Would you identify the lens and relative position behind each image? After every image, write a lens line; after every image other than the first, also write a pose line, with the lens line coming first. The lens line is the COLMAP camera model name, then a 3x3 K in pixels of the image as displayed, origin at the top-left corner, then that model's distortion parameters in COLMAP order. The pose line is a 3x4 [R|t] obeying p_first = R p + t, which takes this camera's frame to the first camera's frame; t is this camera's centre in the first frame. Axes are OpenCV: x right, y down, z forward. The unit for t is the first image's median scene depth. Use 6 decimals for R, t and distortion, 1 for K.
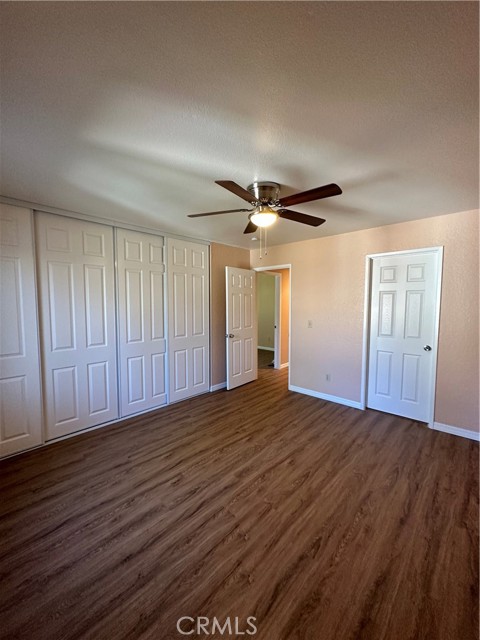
lens RADIAL K [[256.4, 0, 239.5], [0, 256.4, 319.2], [0, 0, 1]] dist [-0.001429, 0.000636]
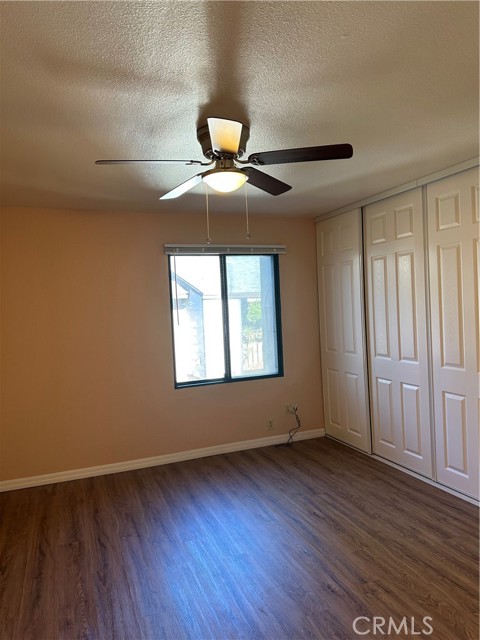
lens RADIAL K [[450.3, 0, 240.0], [0, 450.3, 320.0], [0, 0, 1]] dist [0.104450, -0.141749]
pose [[-0.429420, 0.044494, -0.902008, 0.896478], [-0.013763, 0.998347, 0.055798, -0.085594], [0.903000, 0.036375, -0.428098, 1.237269]]
